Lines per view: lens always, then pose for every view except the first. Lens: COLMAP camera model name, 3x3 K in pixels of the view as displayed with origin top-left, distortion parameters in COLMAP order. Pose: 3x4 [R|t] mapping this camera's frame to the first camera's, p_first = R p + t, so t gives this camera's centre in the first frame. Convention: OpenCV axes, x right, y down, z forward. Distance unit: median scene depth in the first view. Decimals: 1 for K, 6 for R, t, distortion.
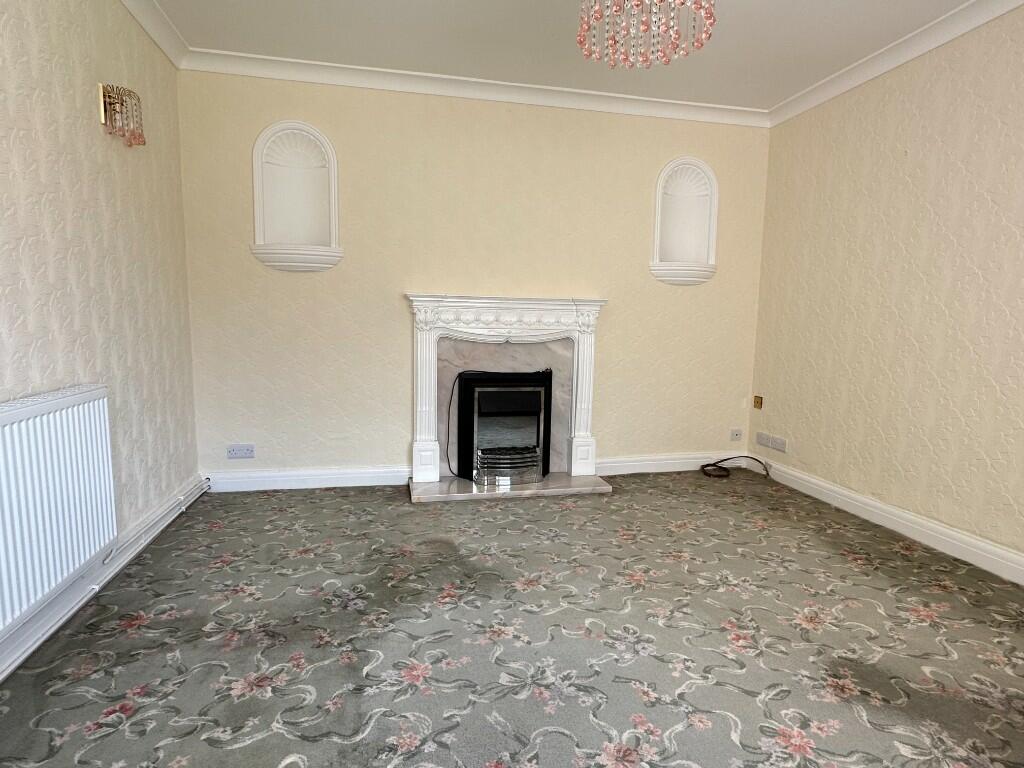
lens RADIAL K [[547.7, 0, 509.6], [0, 547.7, 387.9], [0, 0, 1]] dist [-0.000645, 0.000142]
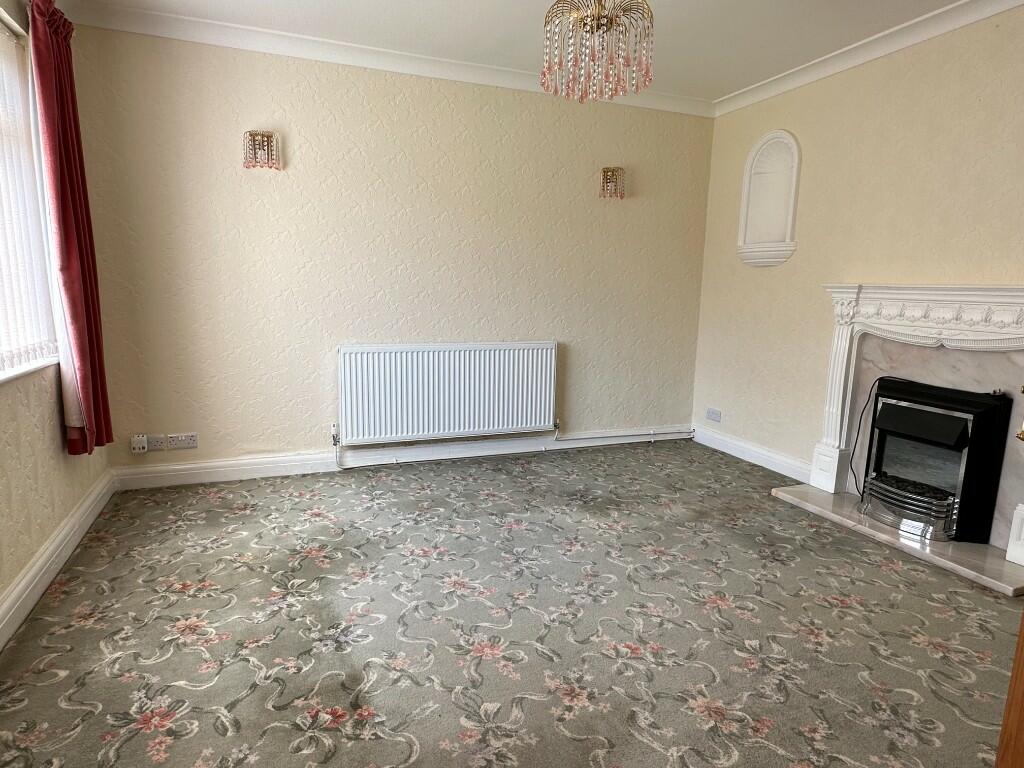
lens RADIAL K [[581.8, 0, 512.0], [0, 581.8, 384.0], [0, 0, 1]] dist [-0.000532, -0.000024]
pose [[0.180938, 0.146921, -0.972458, 0.764248], [-0.135770, 0.983043, 0.123258, -0.058274], [0.974078, 0.109729, 0.197818, 0.315023]]
